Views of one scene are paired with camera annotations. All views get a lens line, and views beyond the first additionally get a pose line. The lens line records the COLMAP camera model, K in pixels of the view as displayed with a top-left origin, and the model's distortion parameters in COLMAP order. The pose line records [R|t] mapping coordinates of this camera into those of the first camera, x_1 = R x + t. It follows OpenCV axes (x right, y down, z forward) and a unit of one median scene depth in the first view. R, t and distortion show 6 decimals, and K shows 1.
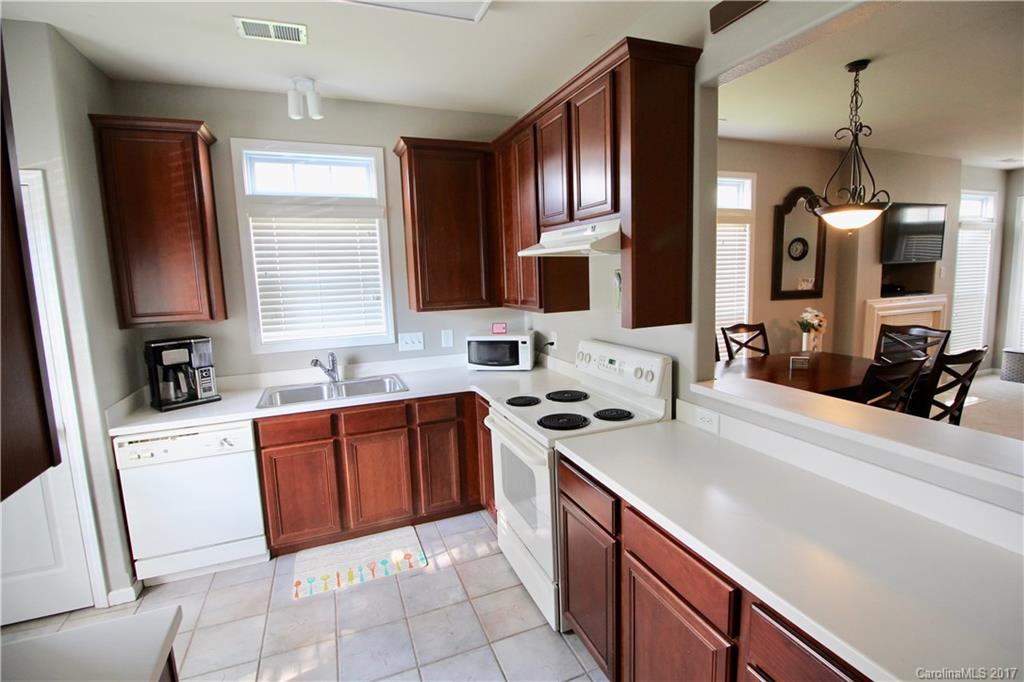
lens RADIAL K [[475.3, 0, 514.2], [0, 475.3, 333.6], [0, 0, 1]] dist [-0.000538, -0.013679]
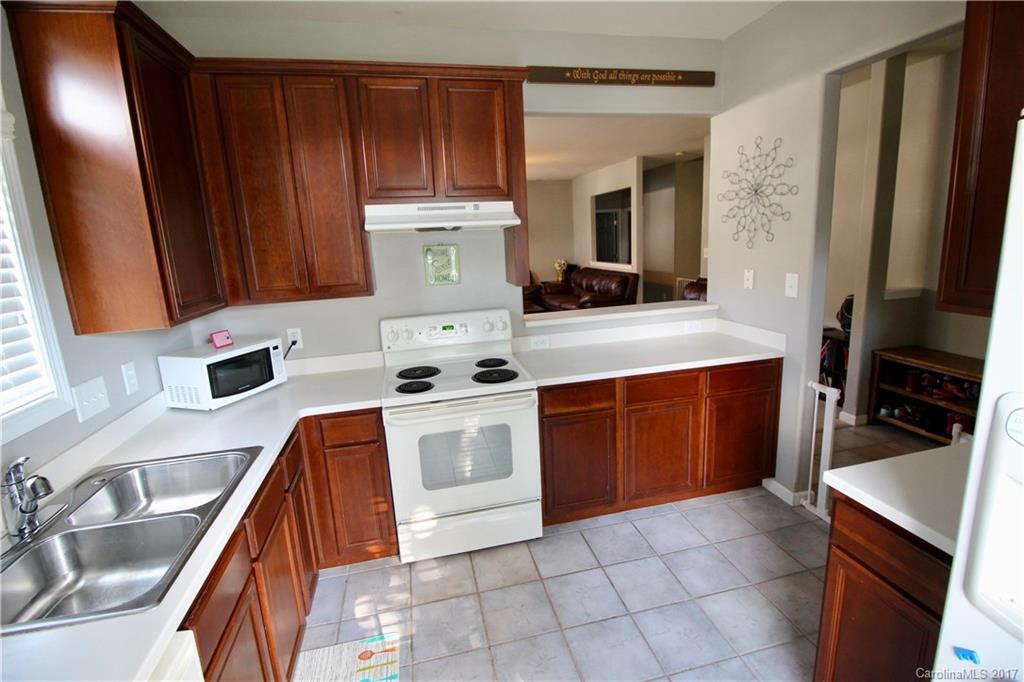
lens RADIAL K [[475.3, 0, 514.2], [0, 475.3, 333.6], [0, 0, 1]] dist [-0.000538, -0.013679]
pose [[0.160739, -0.173997, 0.971539, -0.521022], [0.172238, 0.974180, 0.145974, -0.038643], [-0.971852, 0.143872, 0.186558, 0.387365]]
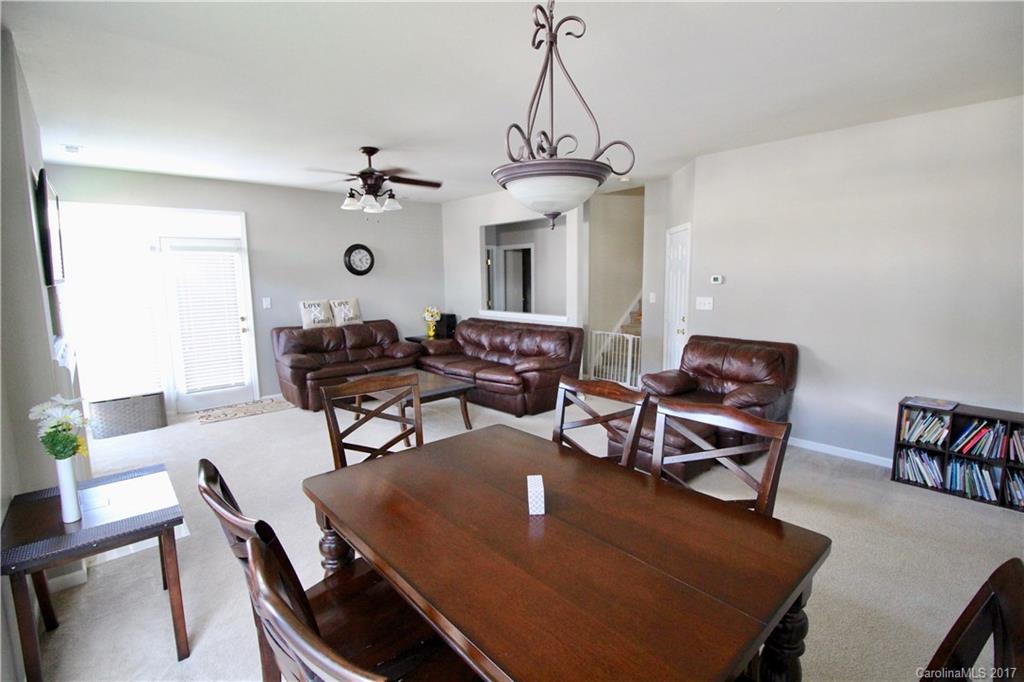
lens RADIAL K [[475.3, 0, 514.2], [0, 475.3, 333.6], [0, 0, 1]] dist [-0.000538, -0.013679]
pose [[-0.349268, -0.082772, 0.933360, 0.150476], [0.141825, 0.979945, 0.139975, -0.121613], [-0.926228, 0.181263, -0.330524, 0.878720]]
